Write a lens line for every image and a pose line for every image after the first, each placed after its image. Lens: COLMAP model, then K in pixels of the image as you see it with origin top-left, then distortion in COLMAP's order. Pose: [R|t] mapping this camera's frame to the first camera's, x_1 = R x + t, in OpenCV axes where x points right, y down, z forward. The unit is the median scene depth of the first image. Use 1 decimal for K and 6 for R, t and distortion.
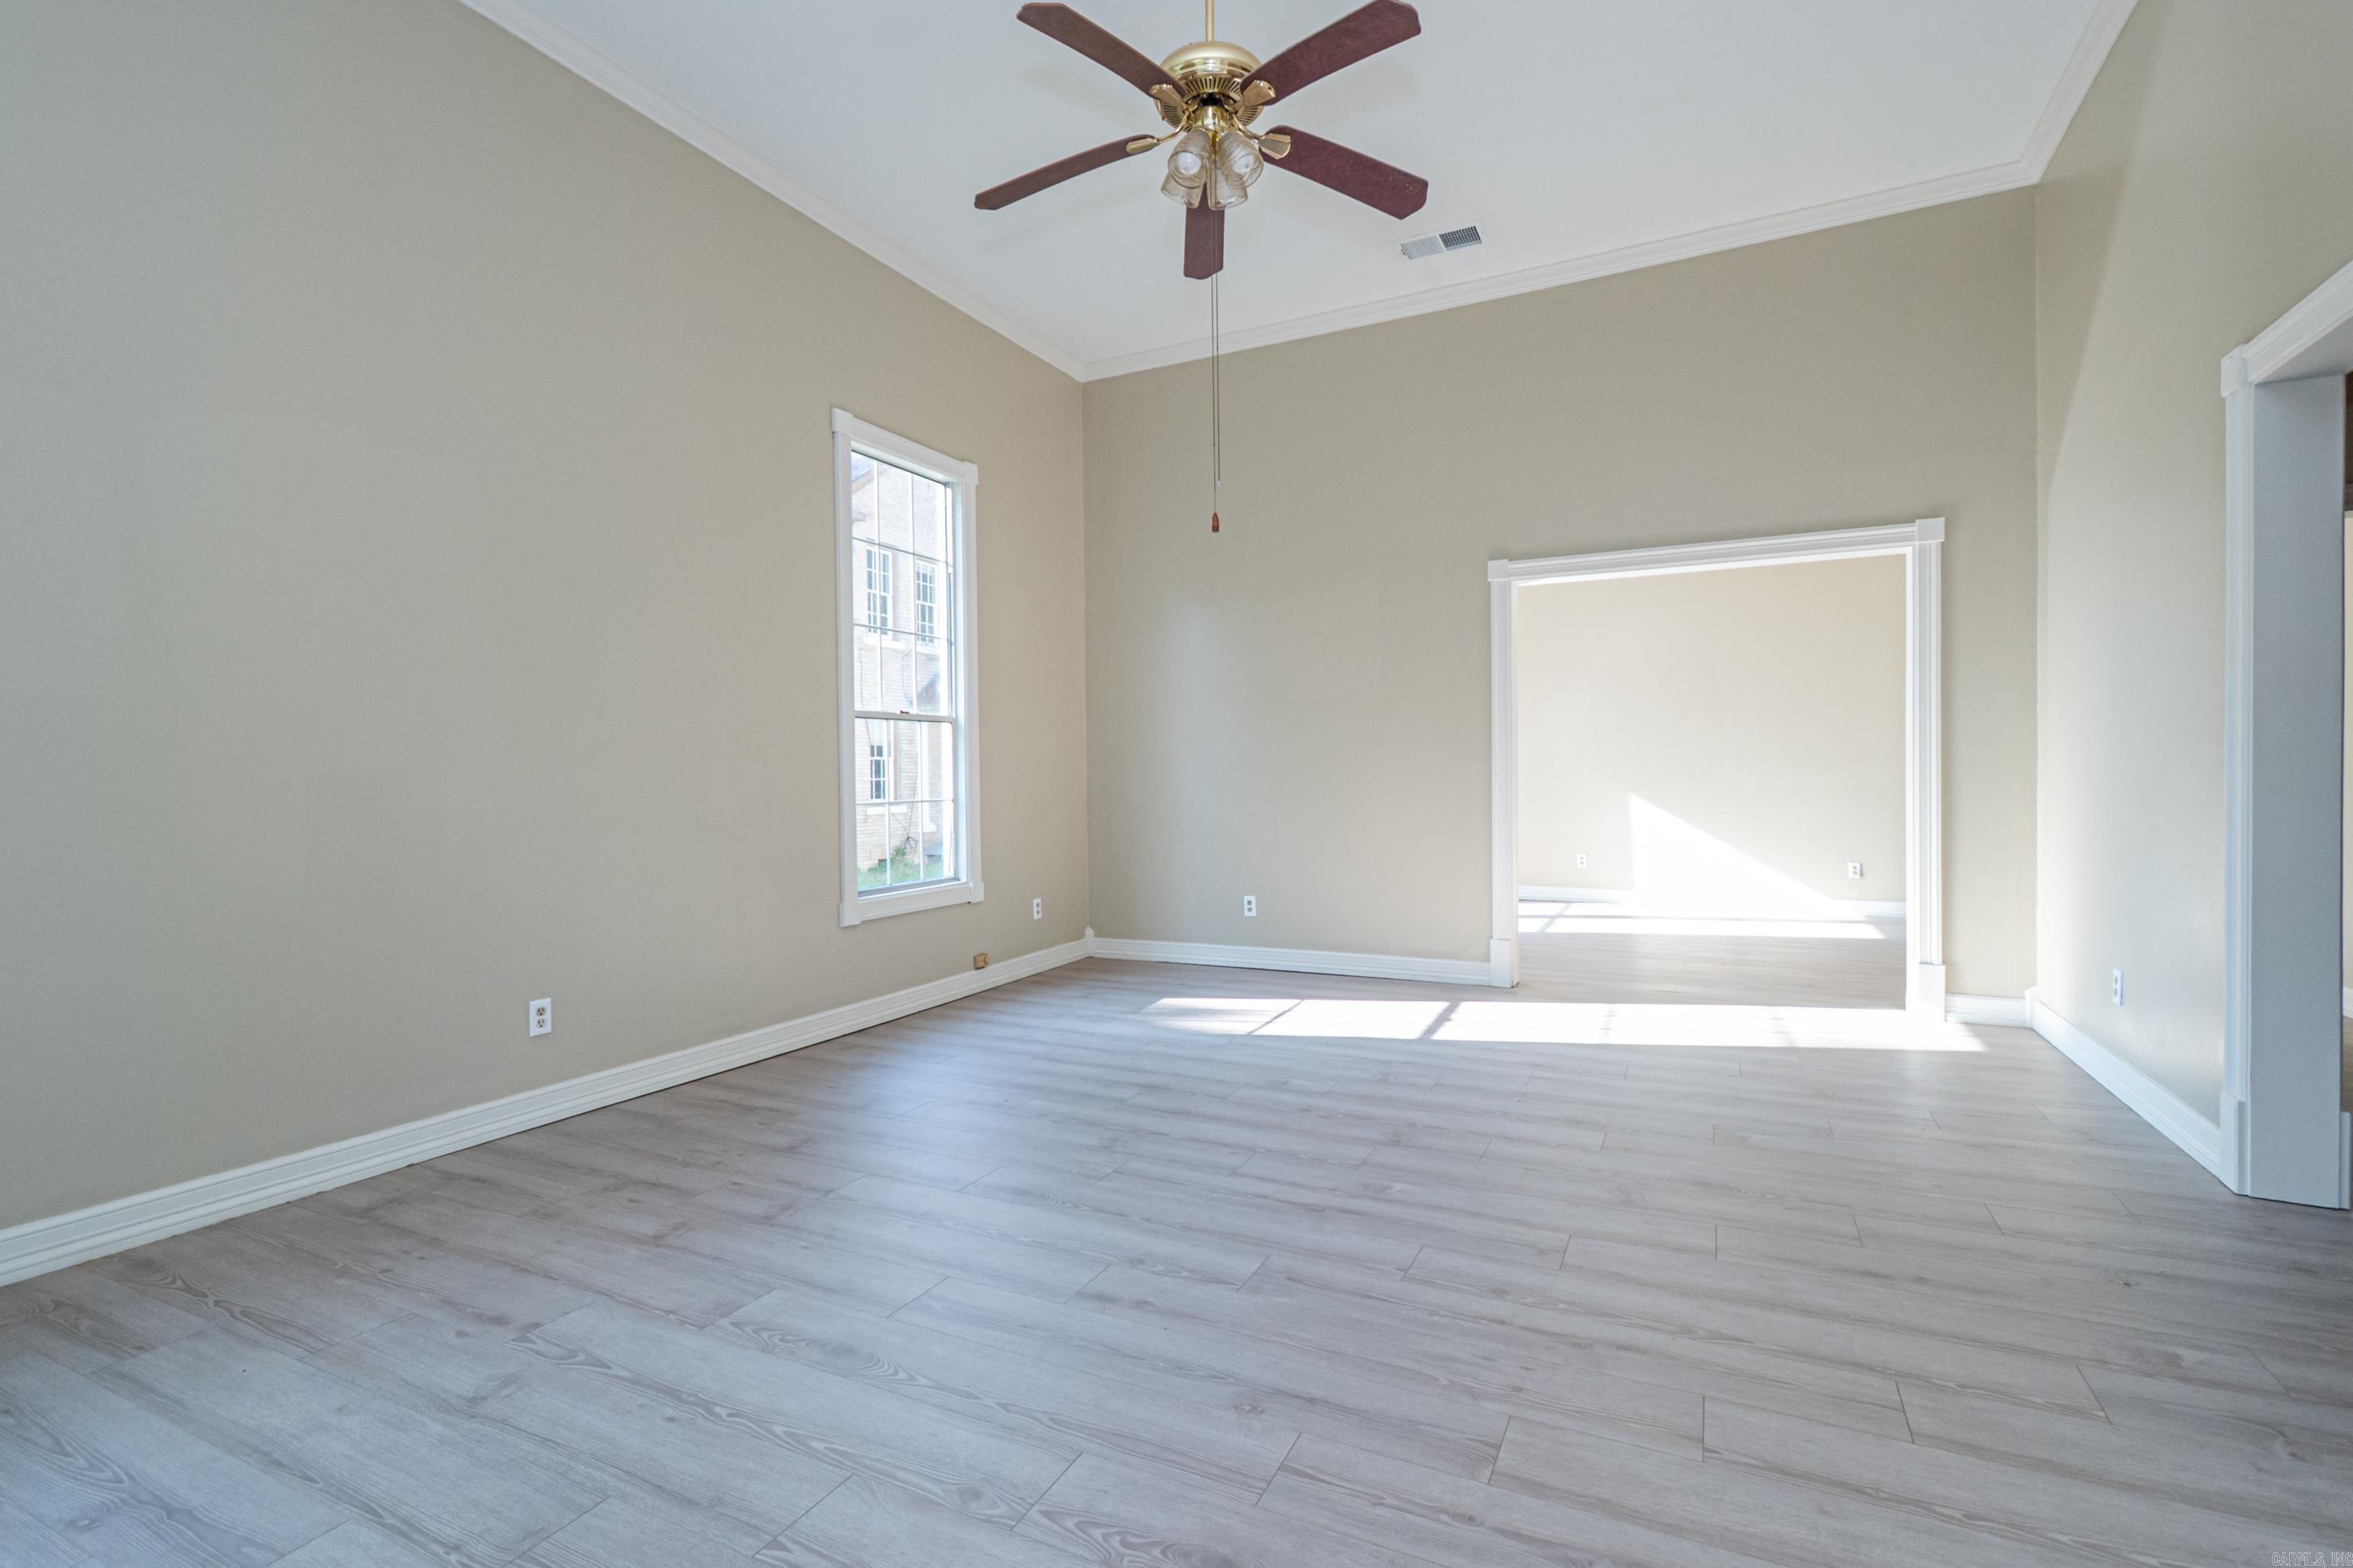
lens RADIAL K [[1056.9, 0, 1188.7], [0, 1056.9, 779.9], [0, 0, 1]] dist [0.008181, -0.000560]
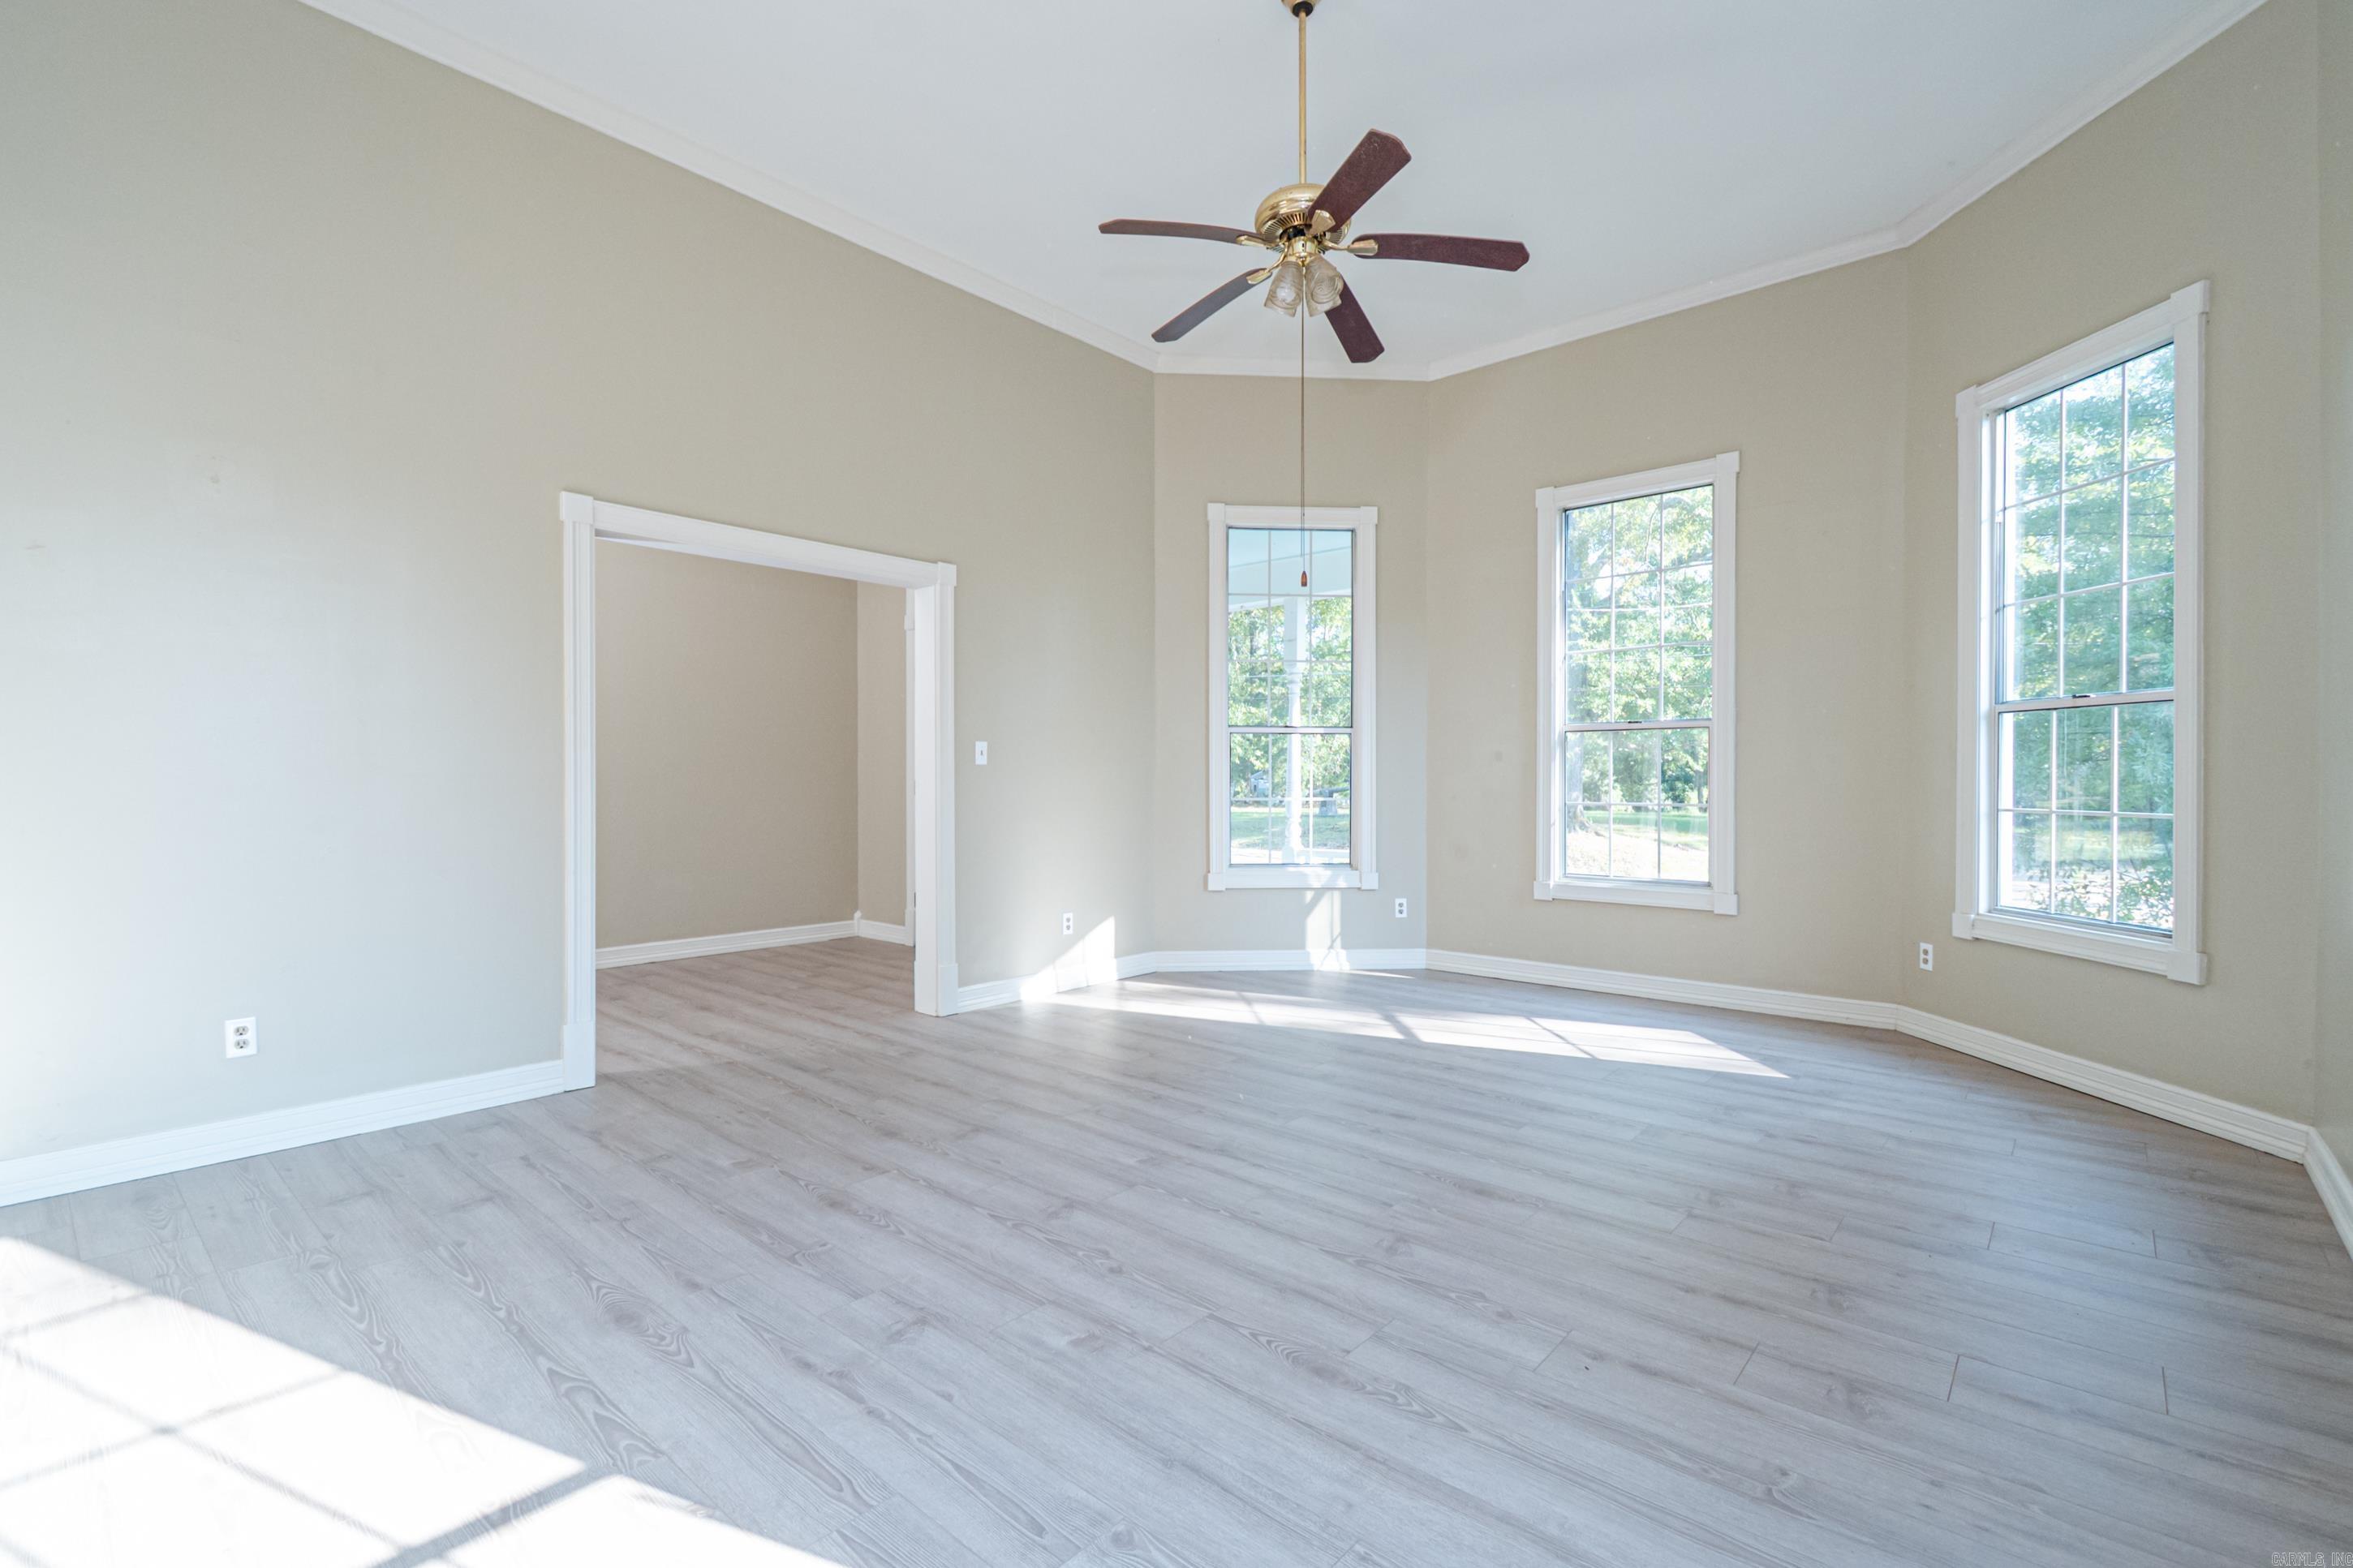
lens RADIAL K [[1056.9, 0, 1173.5], [0, 1056.9, 785.9], [0, 0, 1]] dist [0.008181, -0.000560]
pose [[-0.963367, 0.008294, 0.268058, -0.139112], [0.011362, 0.999886, 0.009897, -0.019108], [-0.267945, 0.012581, -0.963352, 1.952538]]
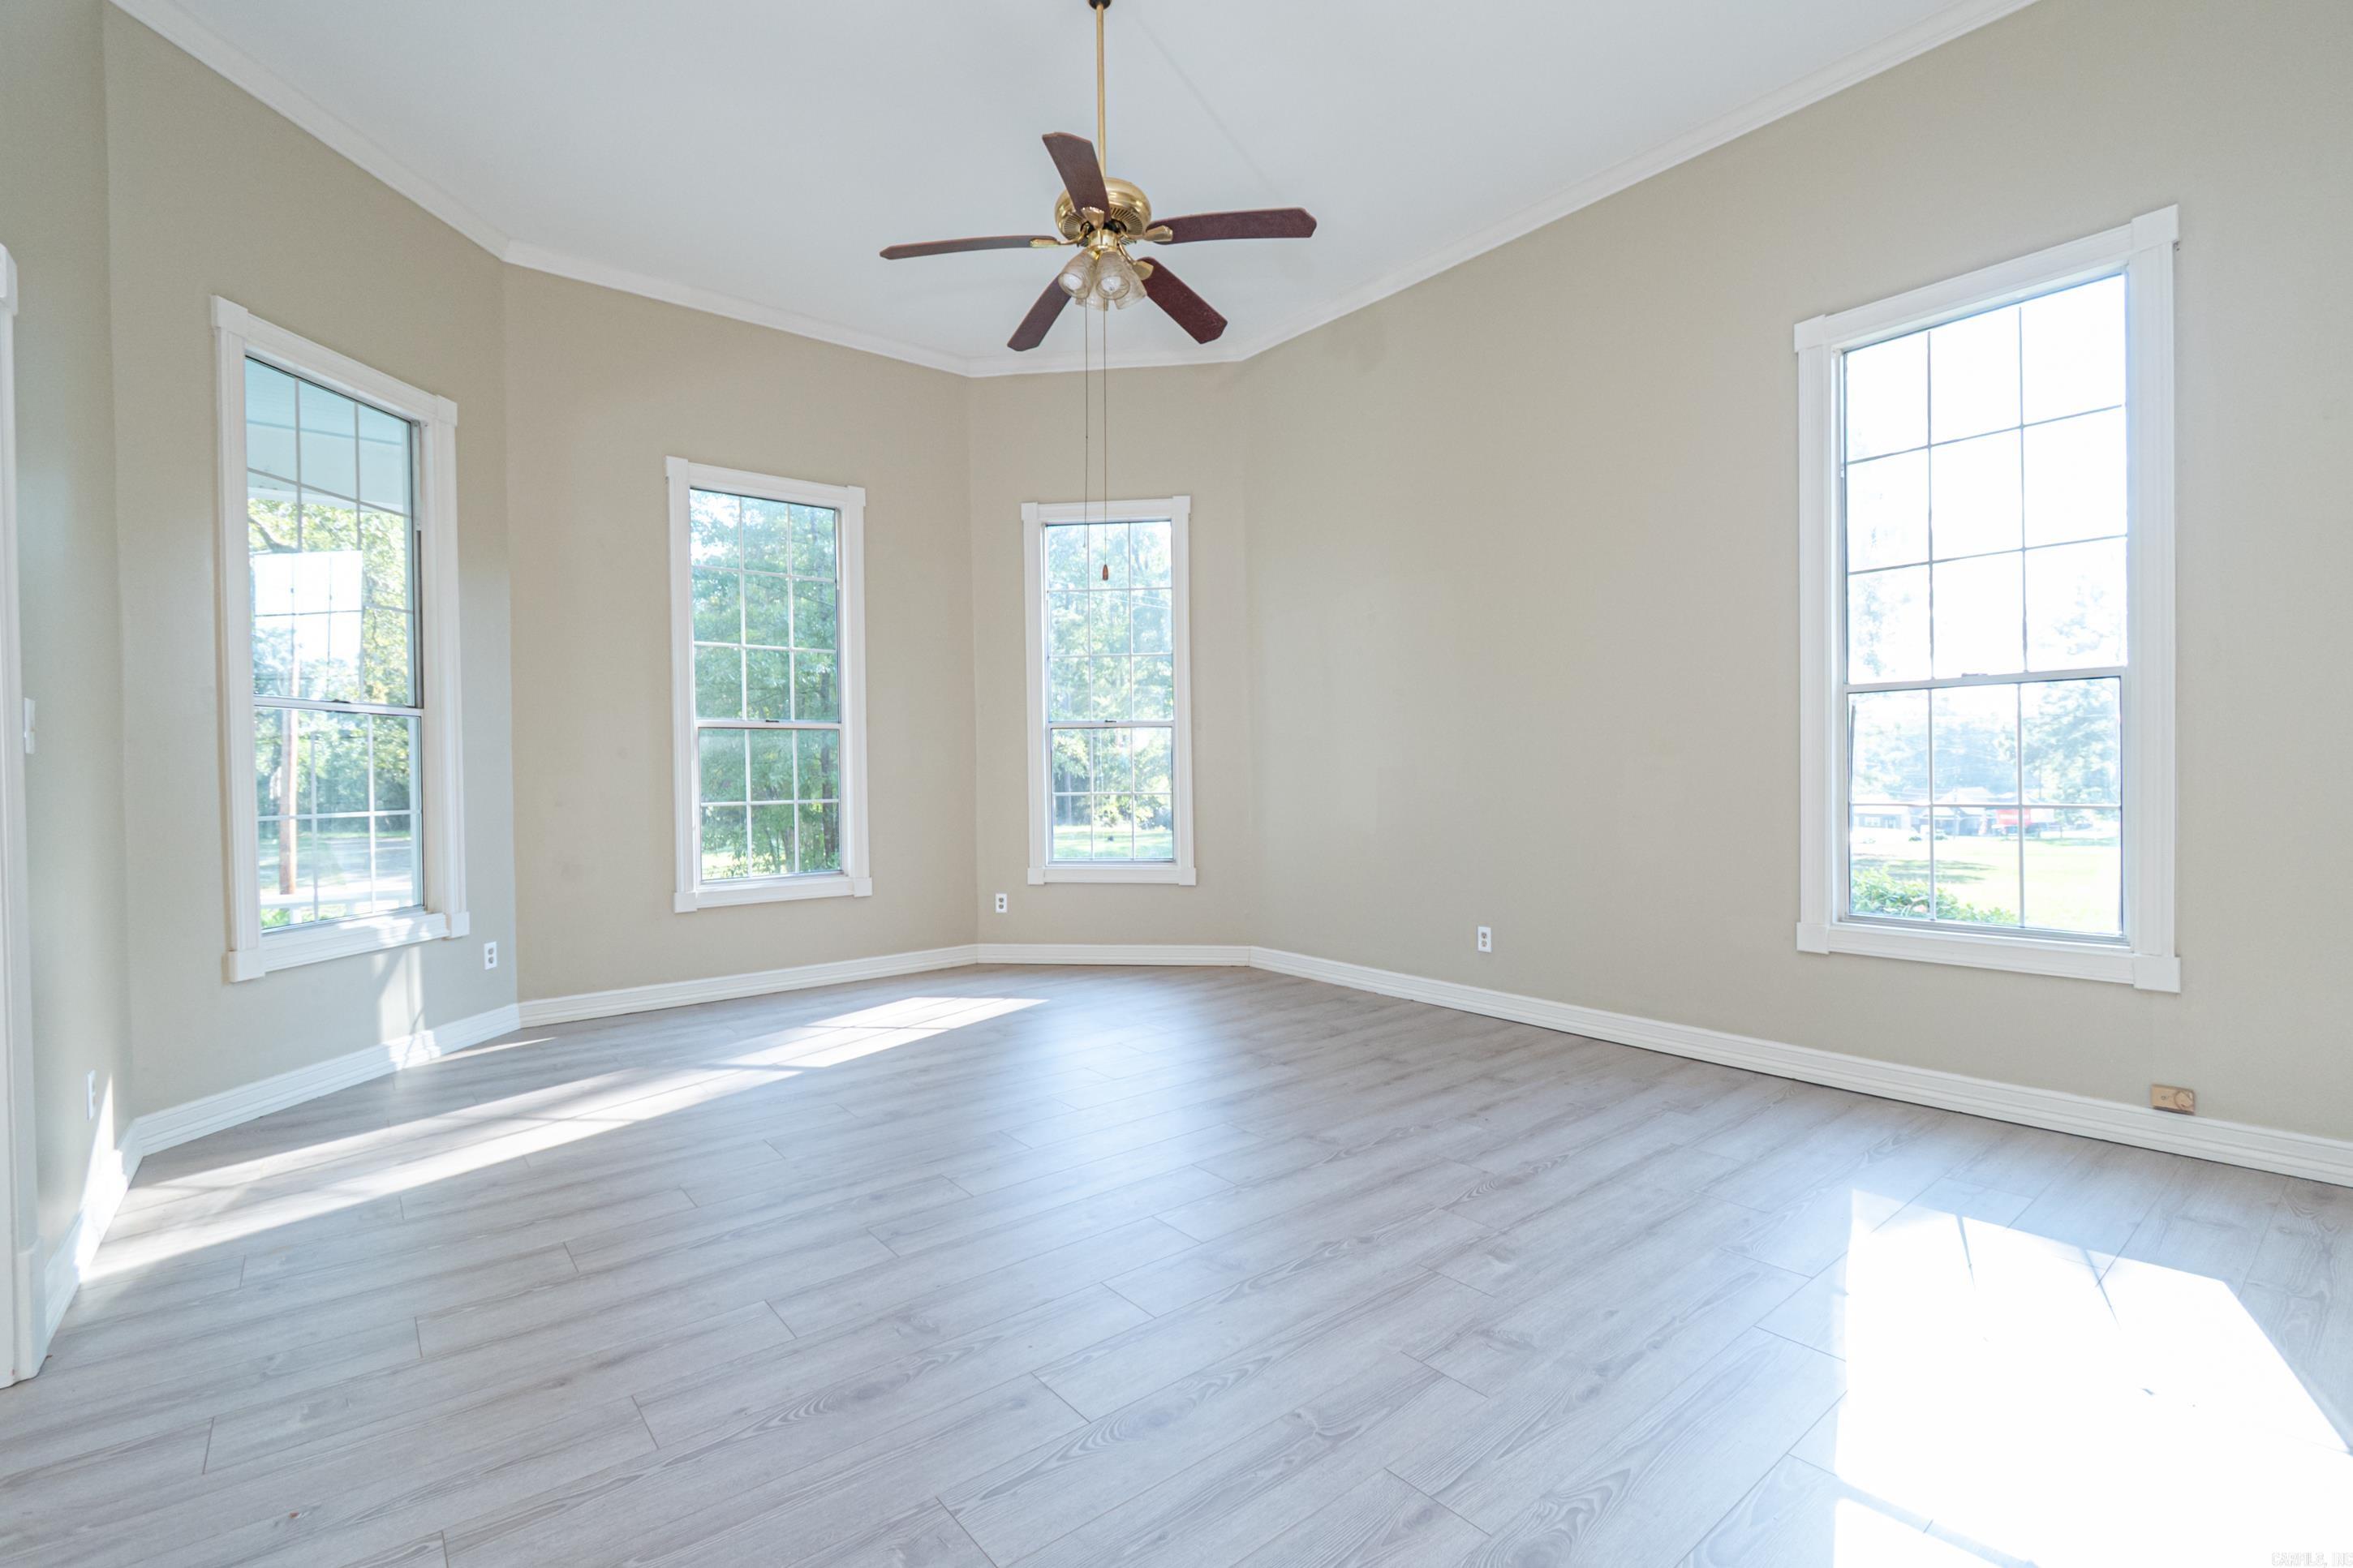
lens RADIAL K [[1056.9, 0, 1182.4], [0, 1056.9, 775.8], [0, 0, 1]] dist [0.008181, -0.000560]
pose [[-0.411806, 0.019393, -0.911065, 0.965774], [0.013572, 0.999793, 0.015147, -0.025397], [0.911171, -0.006127, -0.411984, 1.394821]]
